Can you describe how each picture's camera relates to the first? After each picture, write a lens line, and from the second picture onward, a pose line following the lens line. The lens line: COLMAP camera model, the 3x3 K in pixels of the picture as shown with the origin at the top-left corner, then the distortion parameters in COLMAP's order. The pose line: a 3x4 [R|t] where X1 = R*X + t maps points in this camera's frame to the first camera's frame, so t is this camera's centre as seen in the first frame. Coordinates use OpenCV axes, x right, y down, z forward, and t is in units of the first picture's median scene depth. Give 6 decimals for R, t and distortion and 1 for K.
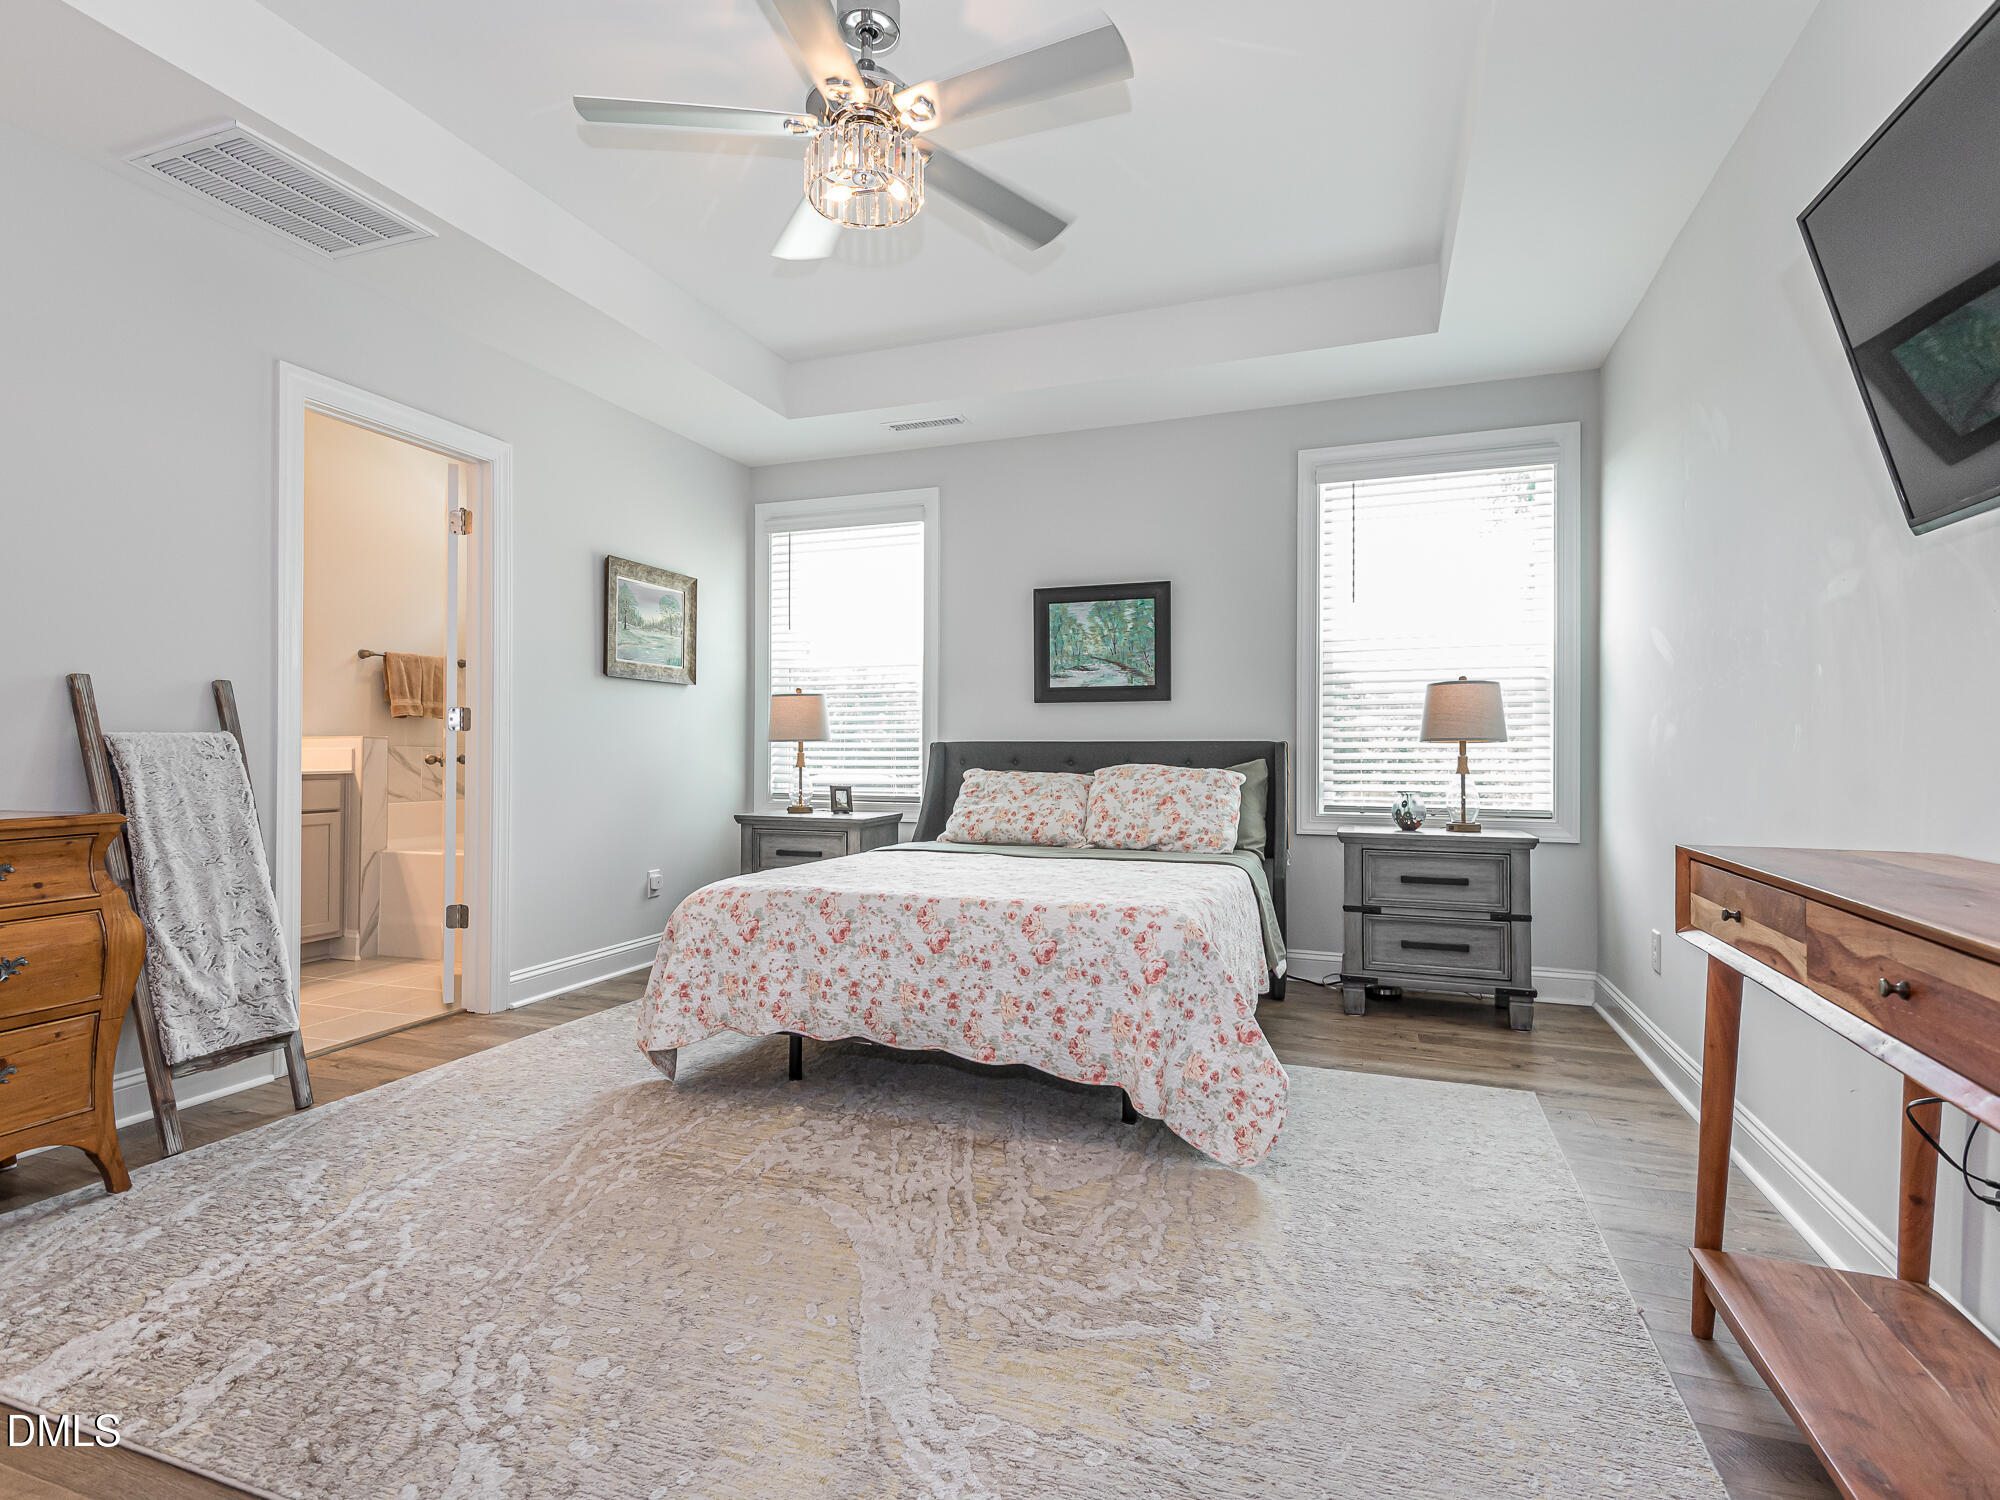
lens RADIAL K [[1007.5, 0, 997.6], [0, 1007.5, 751.0], [0, 0, 1]] dist [0.004276, 0.000156]
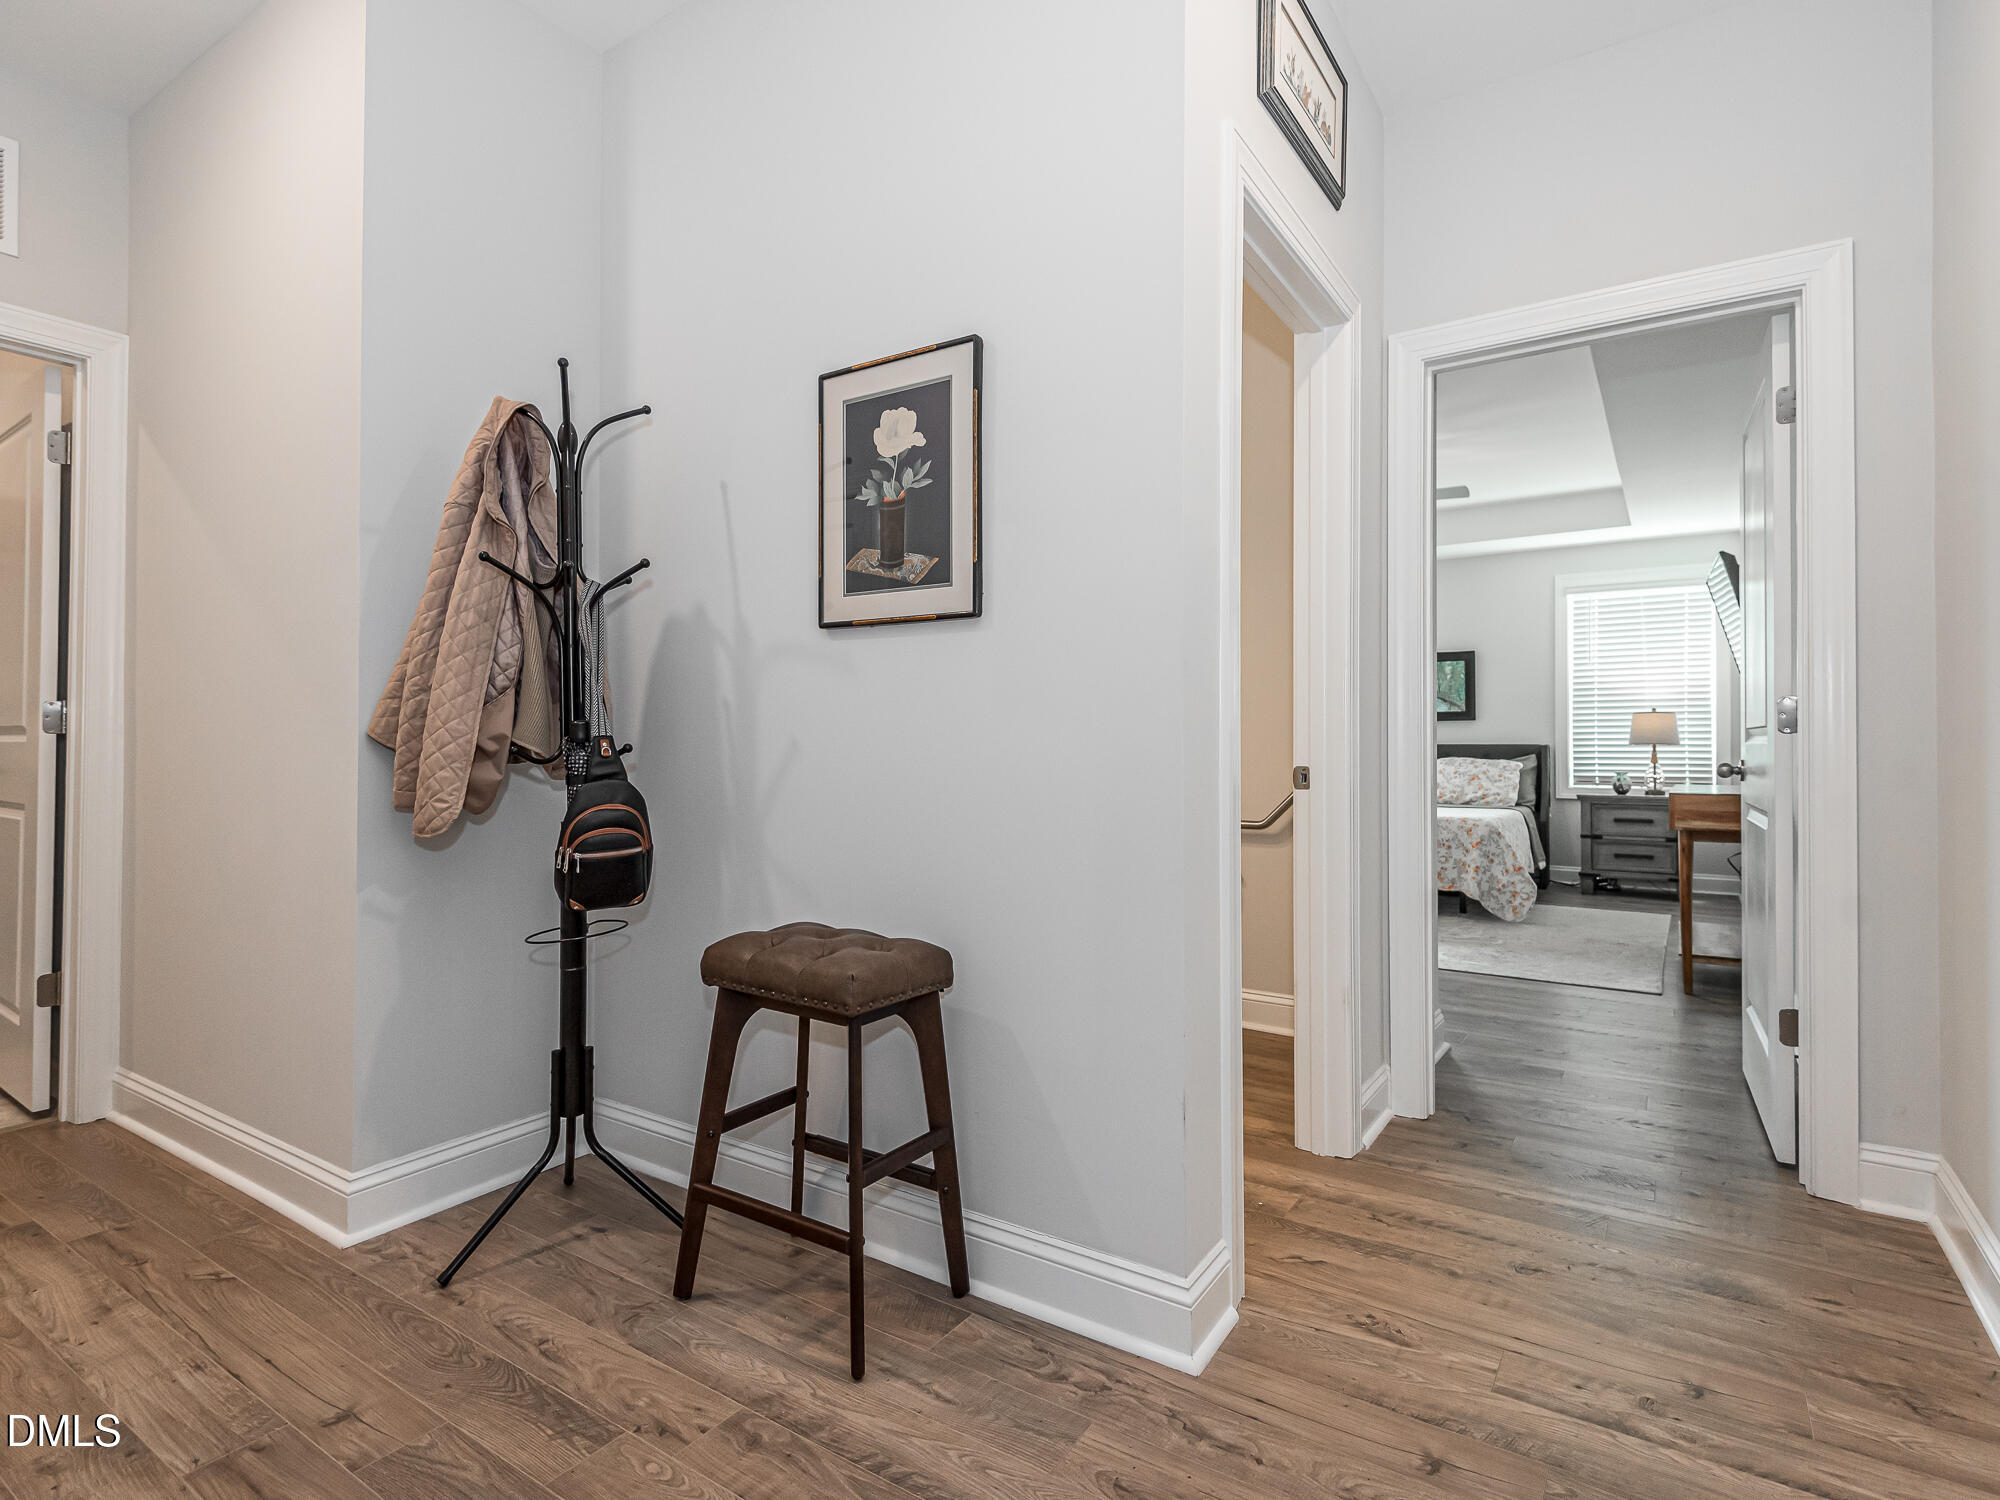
lens RADIAL K [[1007.5, 0, 1000.3], [0, 1007.5, 733.1], [0, 0, 1]] dist [0.004276, 0.000156]
pose [[0.968127, -0.002631, -0.250447, -0.217814], [0.000128, 0.999950, -0.010013, -0.013801], [0.250461, 0.009662, 0.968078, -1.037126]]
